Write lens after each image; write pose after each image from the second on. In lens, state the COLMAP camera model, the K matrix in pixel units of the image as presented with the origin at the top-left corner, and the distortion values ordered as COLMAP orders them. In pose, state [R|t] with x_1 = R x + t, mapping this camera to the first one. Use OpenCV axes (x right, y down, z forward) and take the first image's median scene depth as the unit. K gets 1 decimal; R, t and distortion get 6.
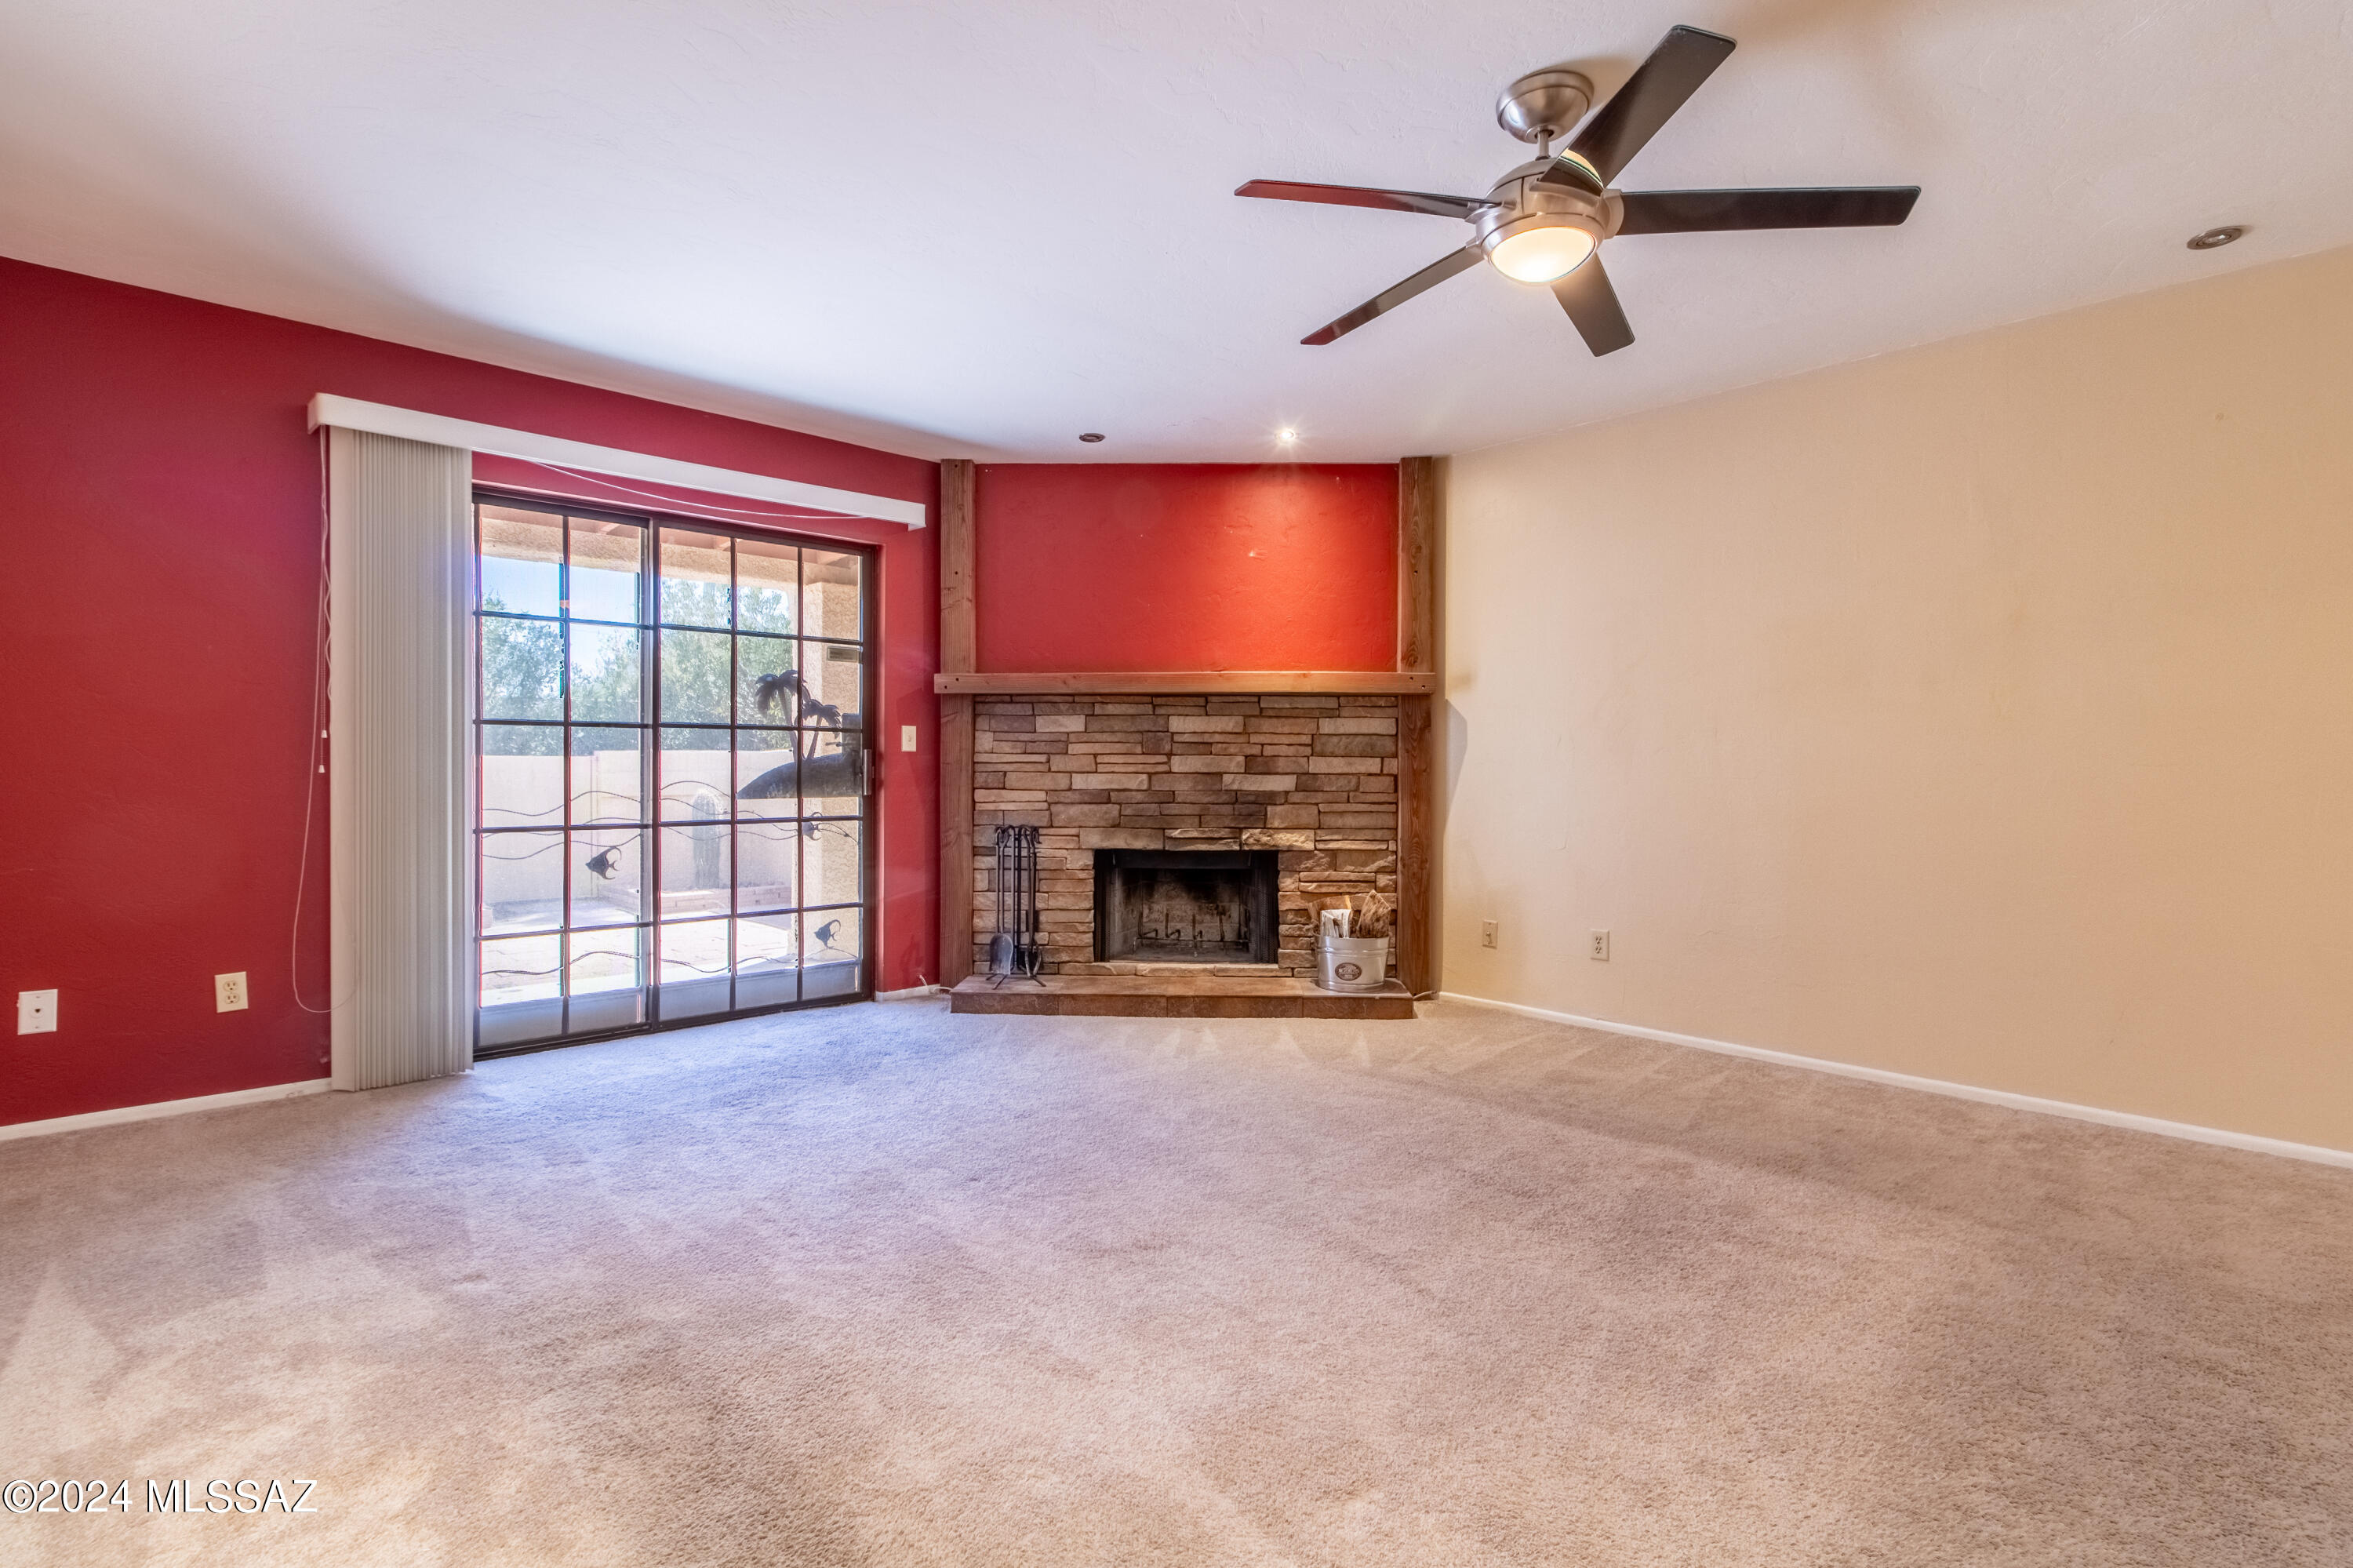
lens RADIAL K [[1085.5, 0, 1172.6], [0, 1085.5, 770.1], [0, 0, 1]] dist [-0.002990, 0.000916]
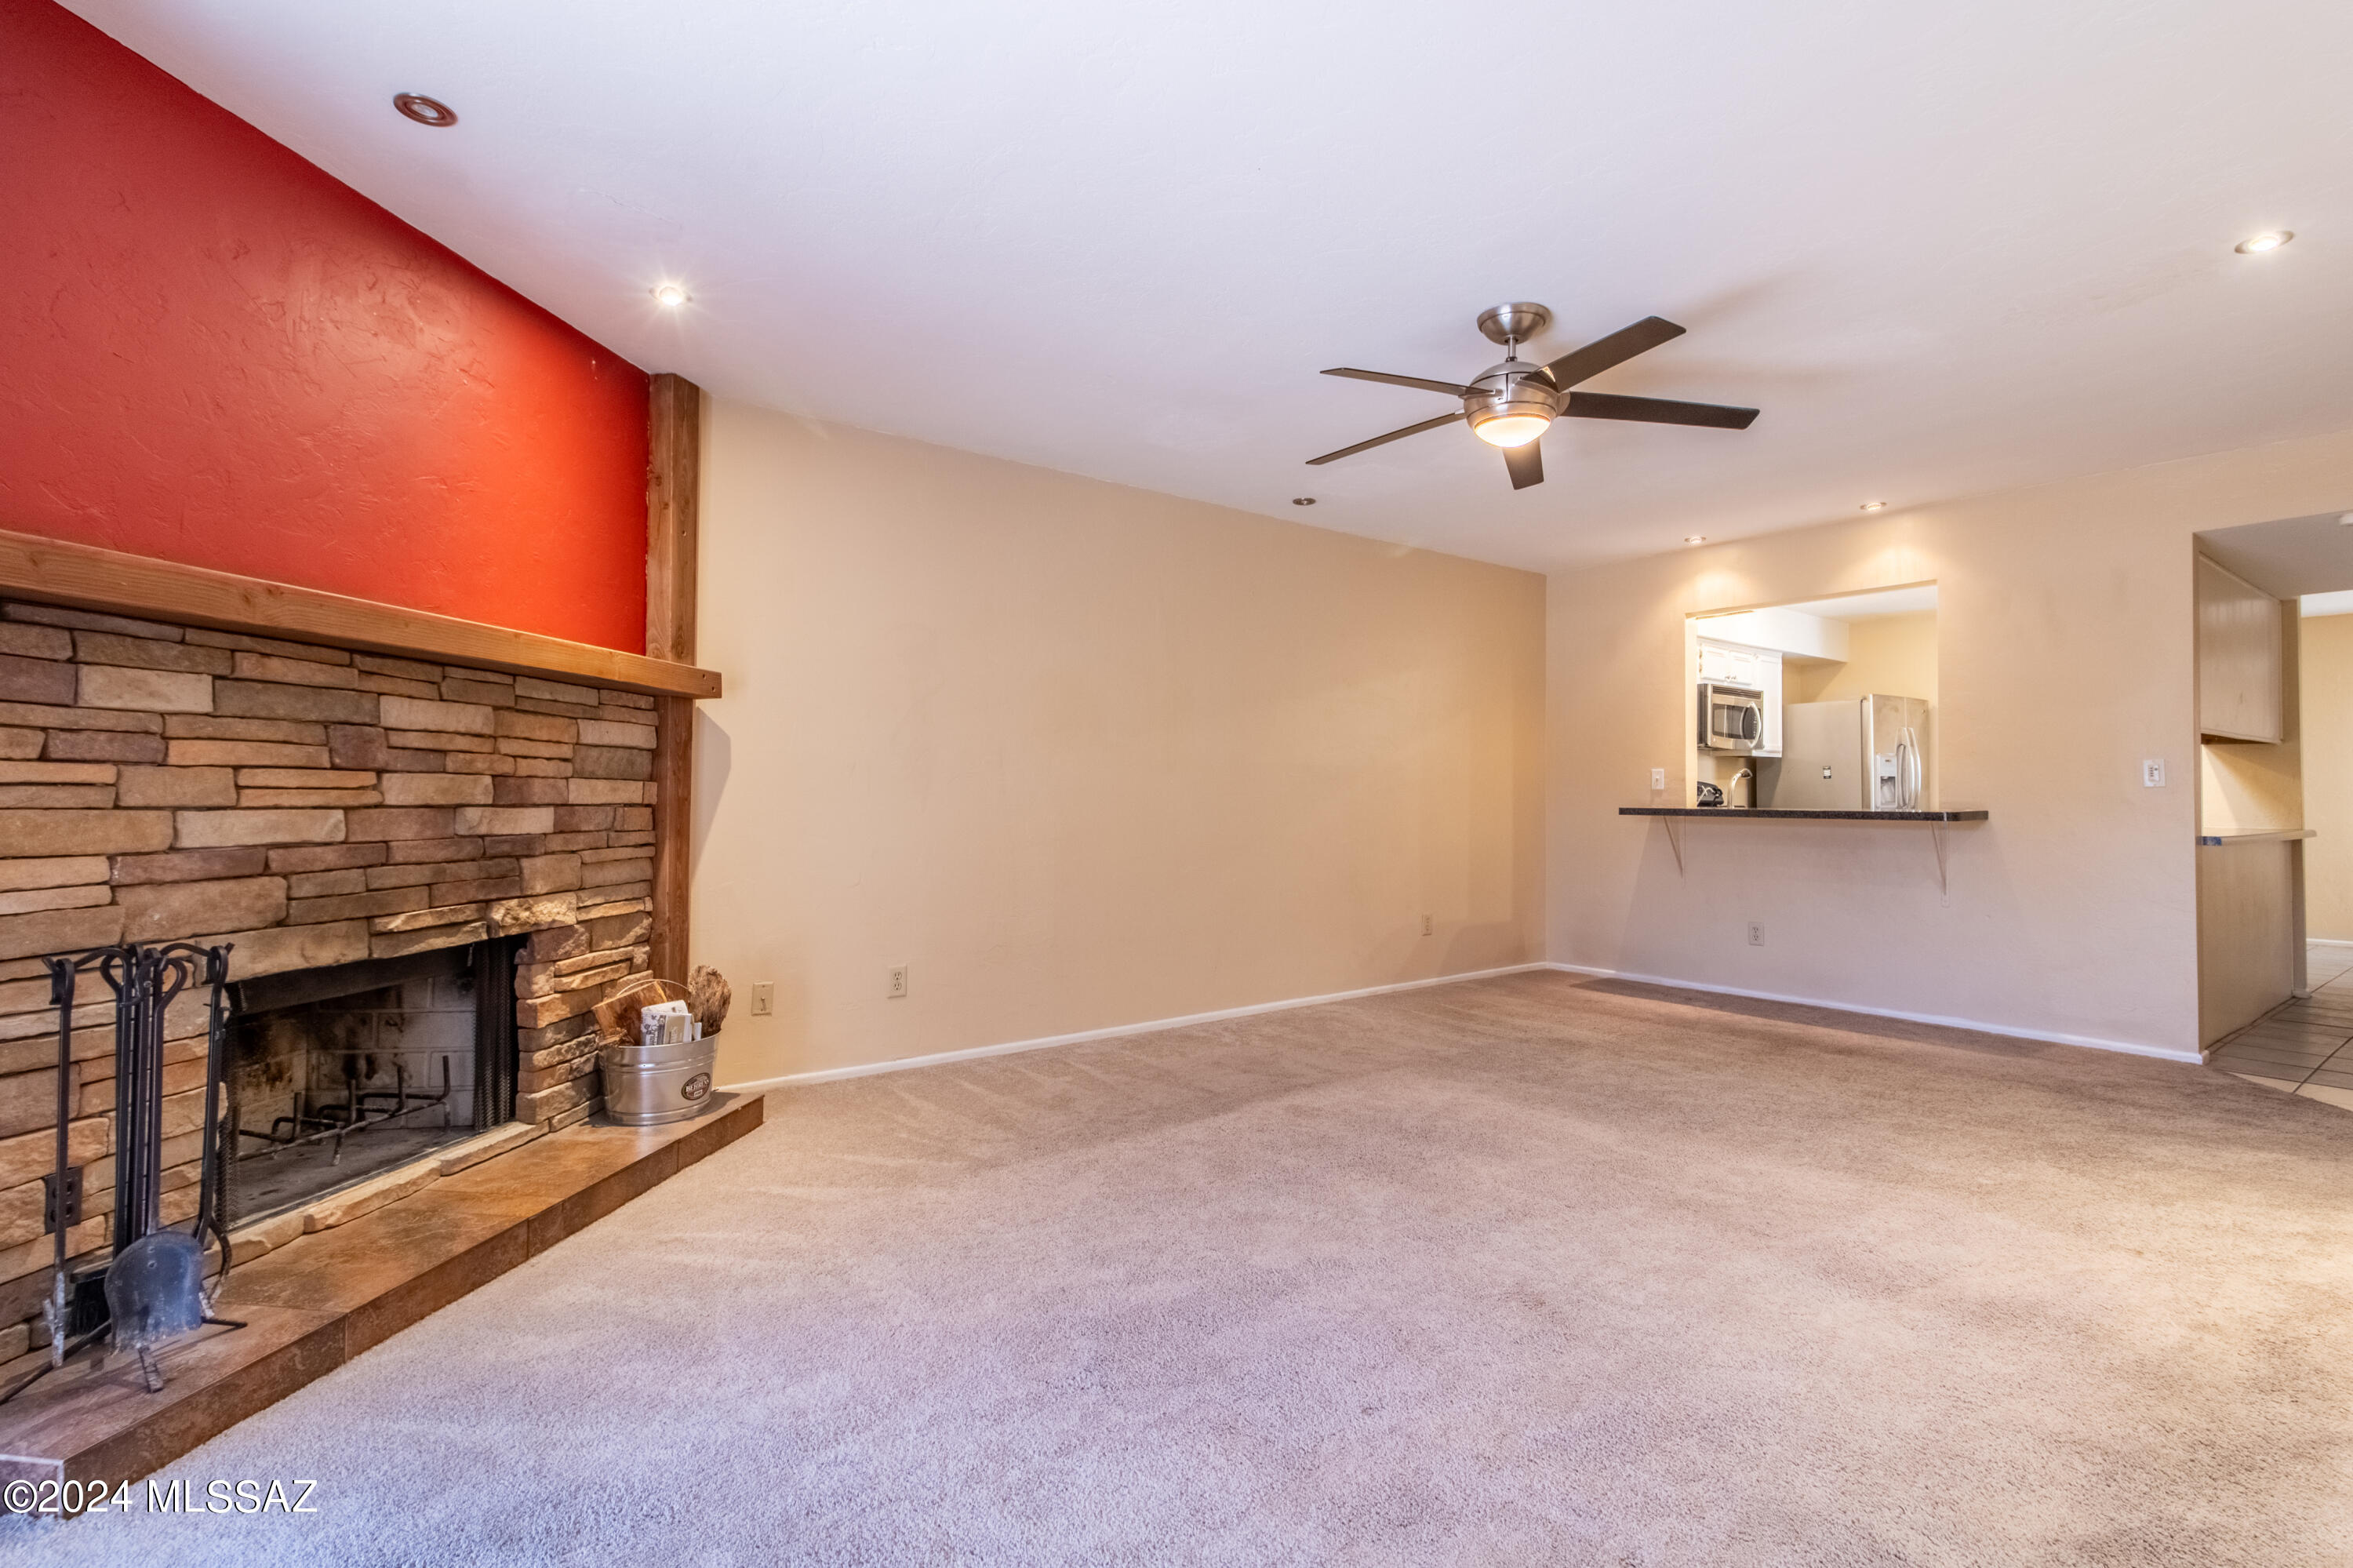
lens RADIAL K [[1085.5, 0, 1218.9], [0, 1085.5, 765.8], [0, 0, 1]] dist [-0.002990, 0.000916]
pose [[0.091664, 0.024513, 0.995488, -0.476381], [0.000200, 0.999696, -0.024635, -0.004021], [-0.995790, 0.002457, 0.091631, 0.561401]]
